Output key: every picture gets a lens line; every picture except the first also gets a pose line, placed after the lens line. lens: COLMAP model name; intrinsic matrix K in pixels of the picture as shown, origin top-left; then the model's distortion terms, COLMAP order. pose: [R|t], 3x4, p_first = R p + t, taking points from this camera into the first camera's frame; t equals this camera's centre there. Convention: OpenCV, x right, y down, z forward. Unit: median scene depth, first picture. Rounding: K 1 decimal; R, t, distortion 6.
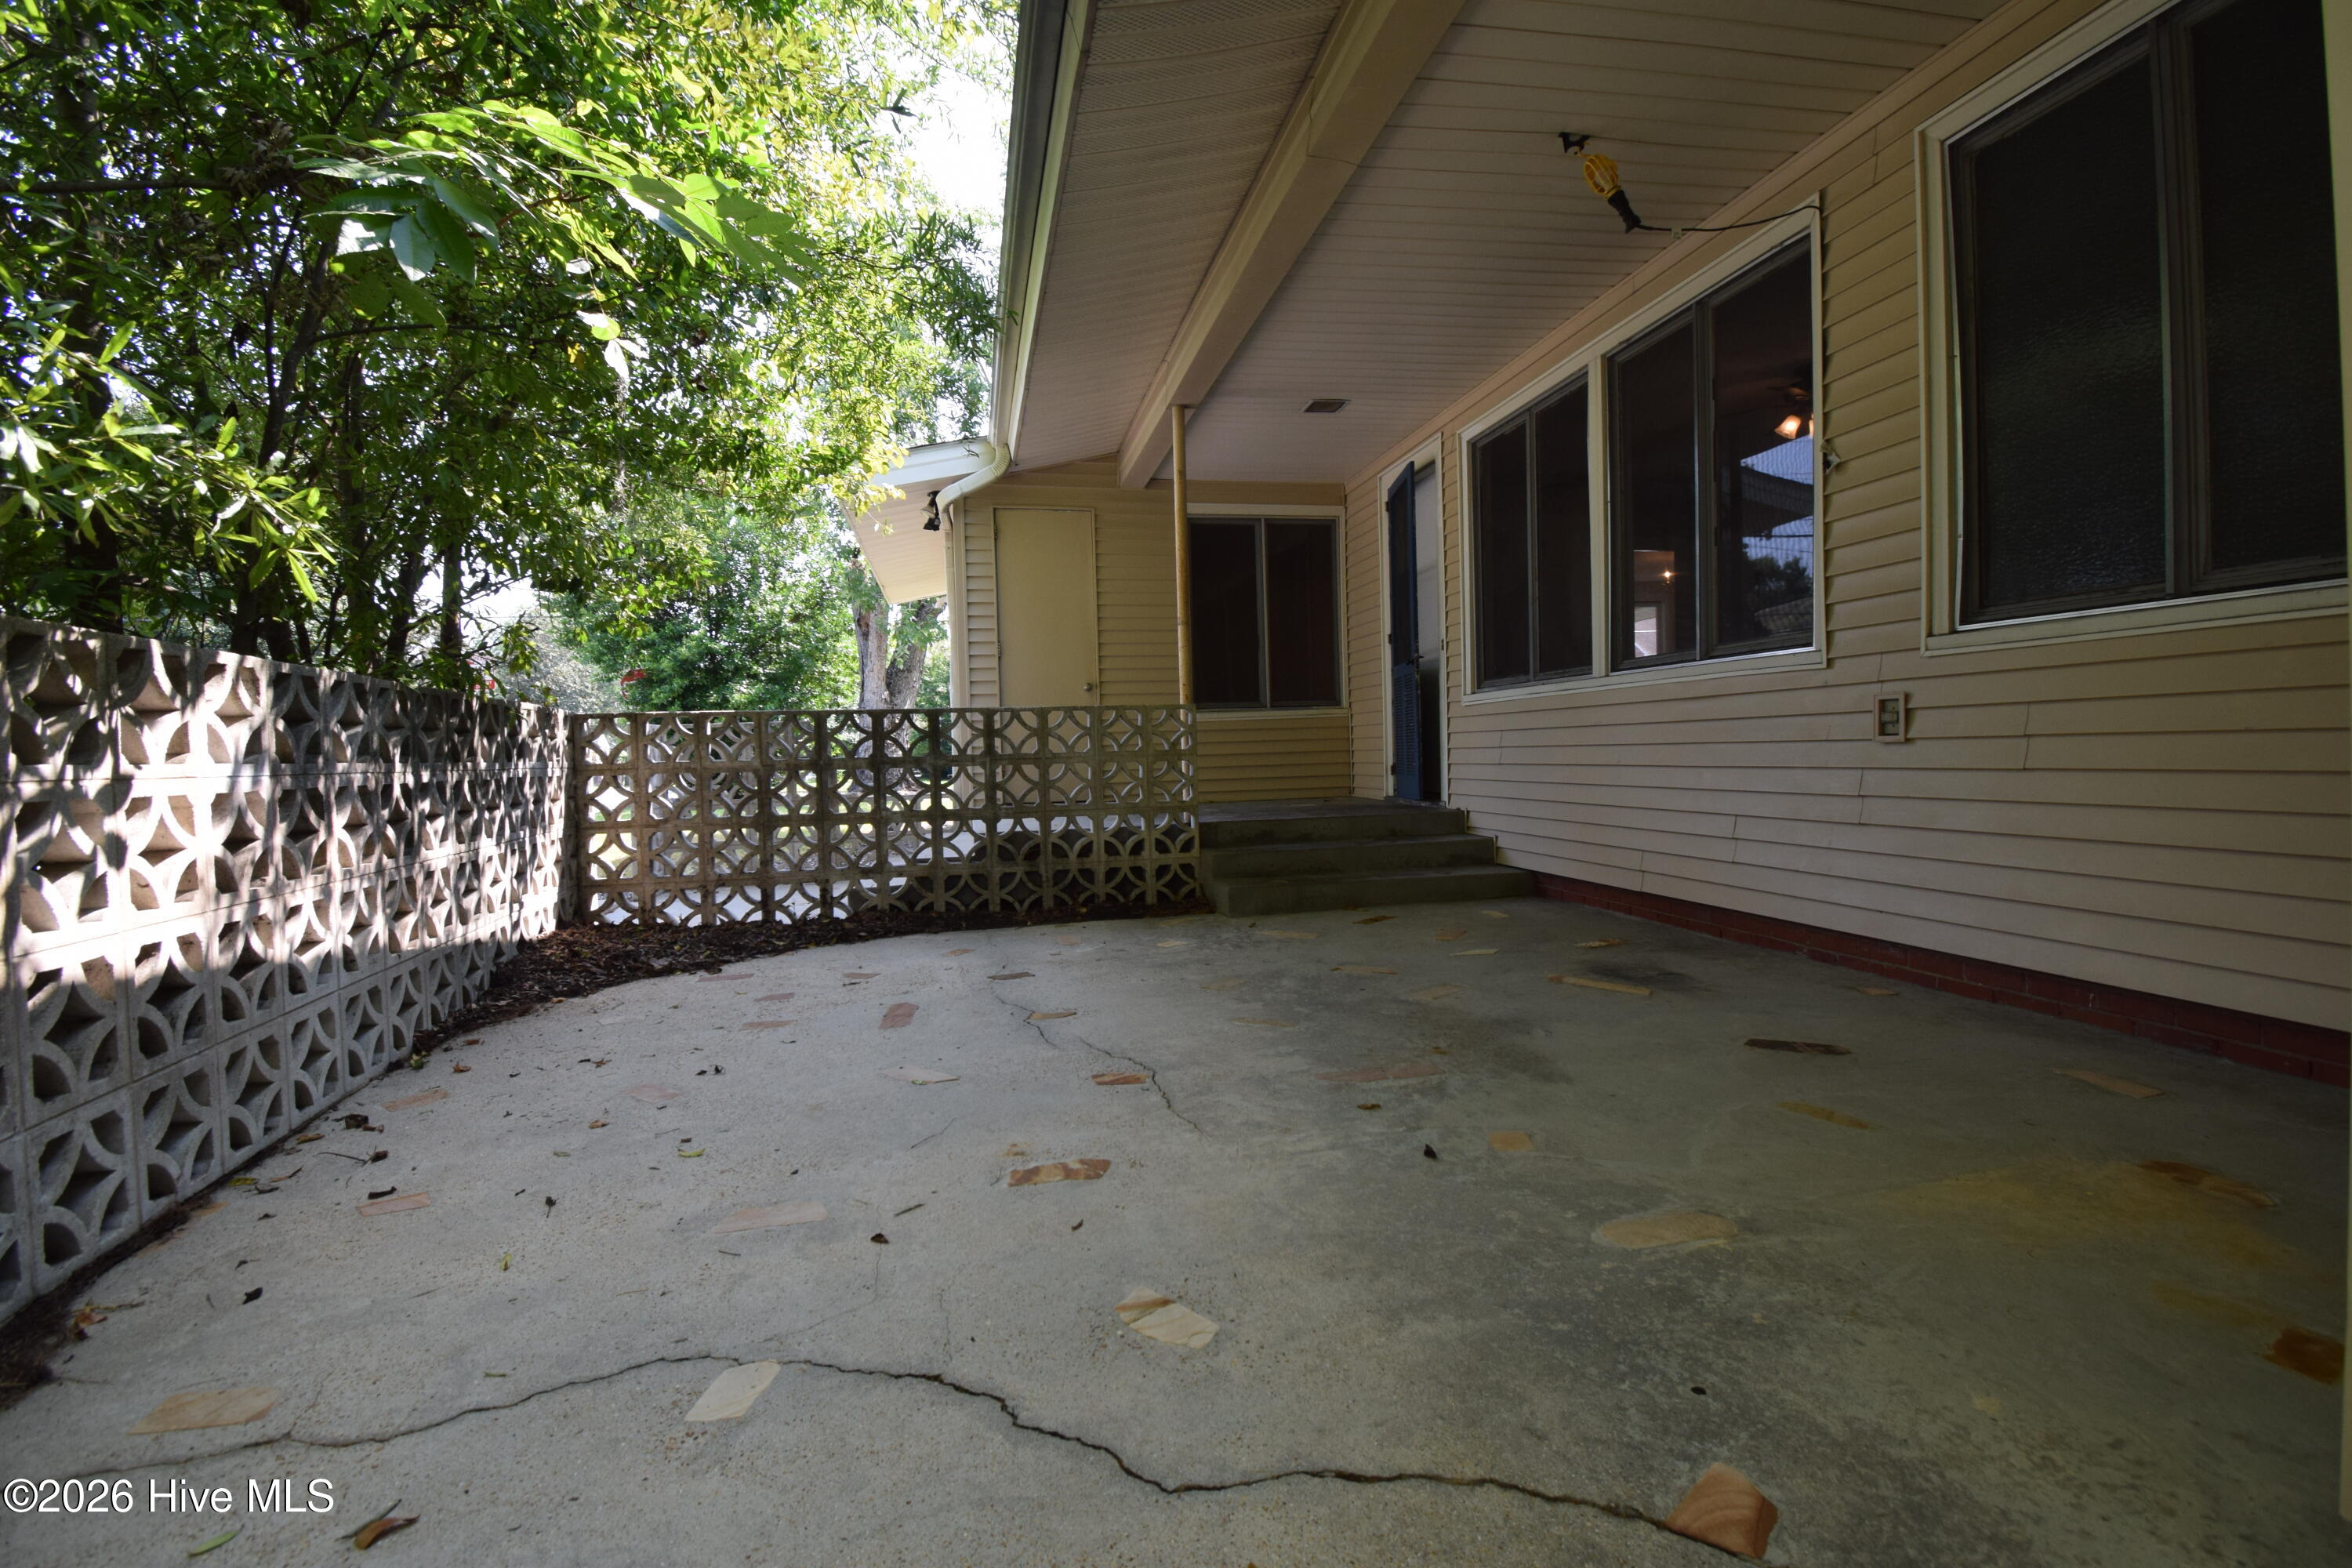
lens RADIAL K [[1040.4, 0, 1164.6], [0, 1040.4, 768.3], [0, 0, 1]] dist [-0.004952, -0.000586]
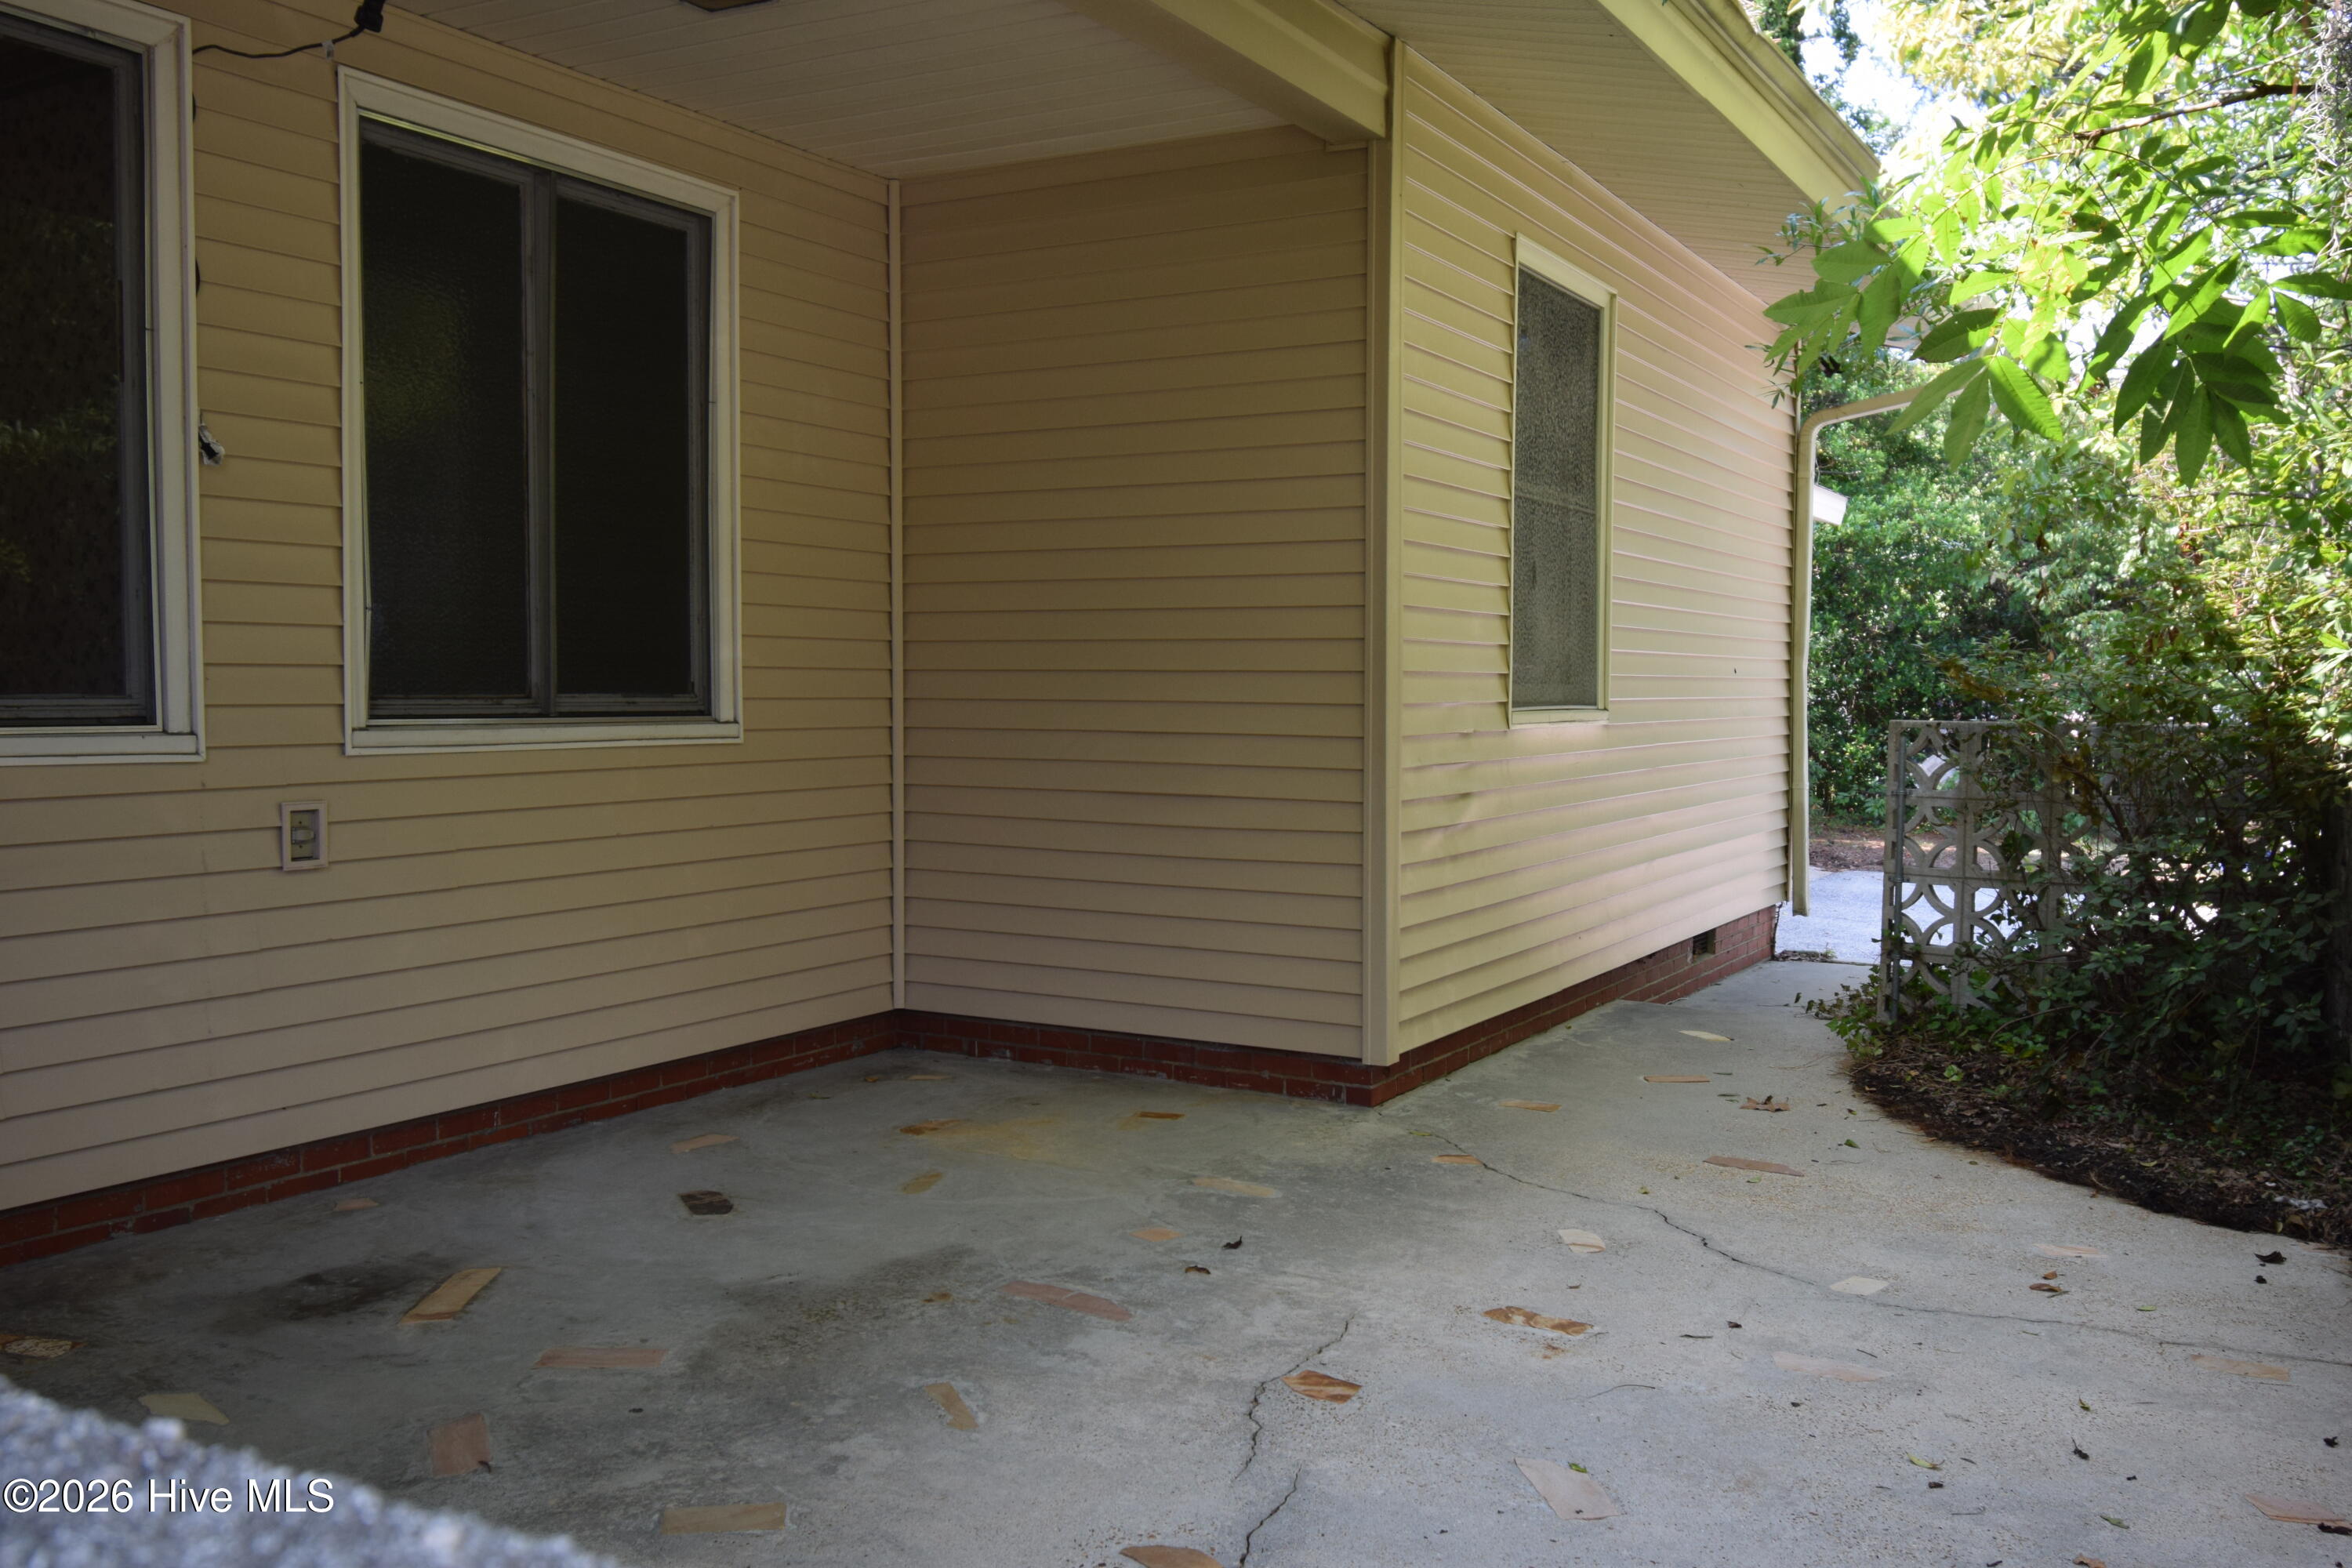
lens RADIAL K [[1965.6, 0, 1175.0], [0, 1965.6, 787.3], [0, 0, 1]] dist [-0.006434, 0.005829]
pose [[-0.755273, -0.012116, 0.655298, -0.900782], [0.027064, 0.998400, 0.049653, -0.182787], [-0.654851, 0.055237, -0.753737, 2.223637]]
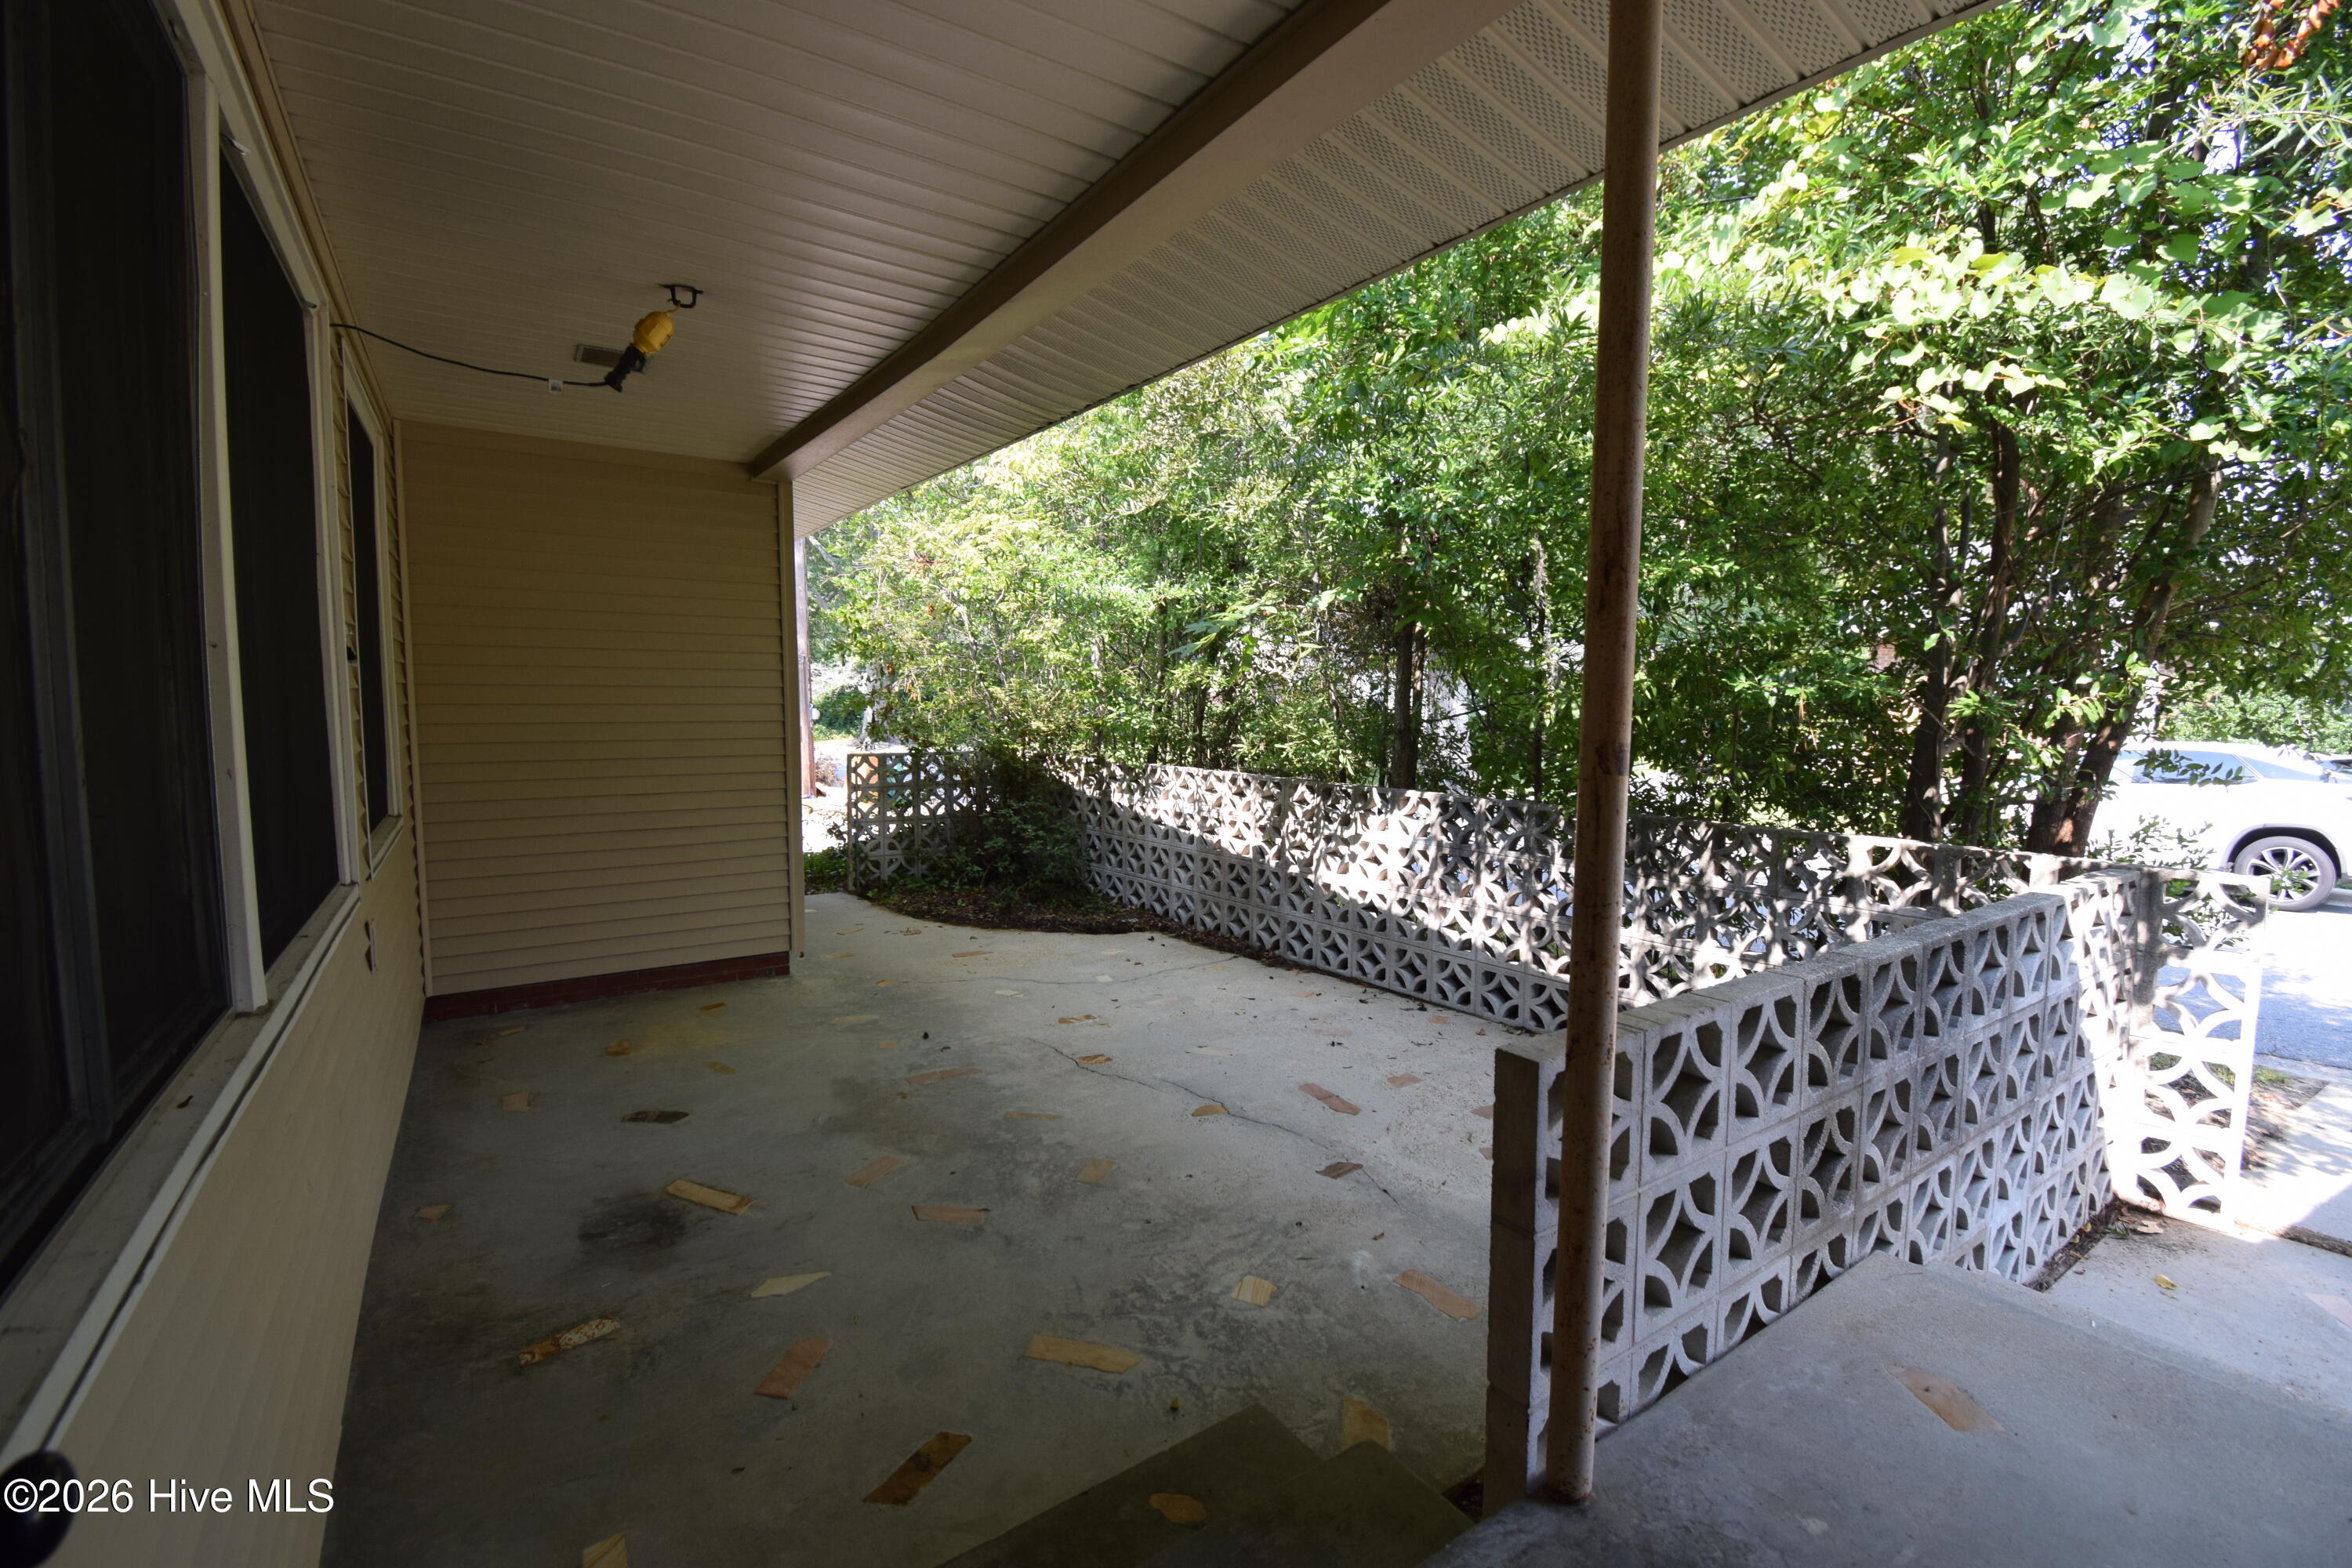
lens RADIAL K [[1040.4, 0, 1176.7], [0, 1040.4, 780.8], [0, 0, 1]] dist [-0.004952, -0.000586]
pose [[-0.923992, 0.053048, -0.378715, 0.511245], [0.009660, 0.993253, 0.115560, -0.402246], [0.382290, 0.103118, -0.918270, 2.861835]]
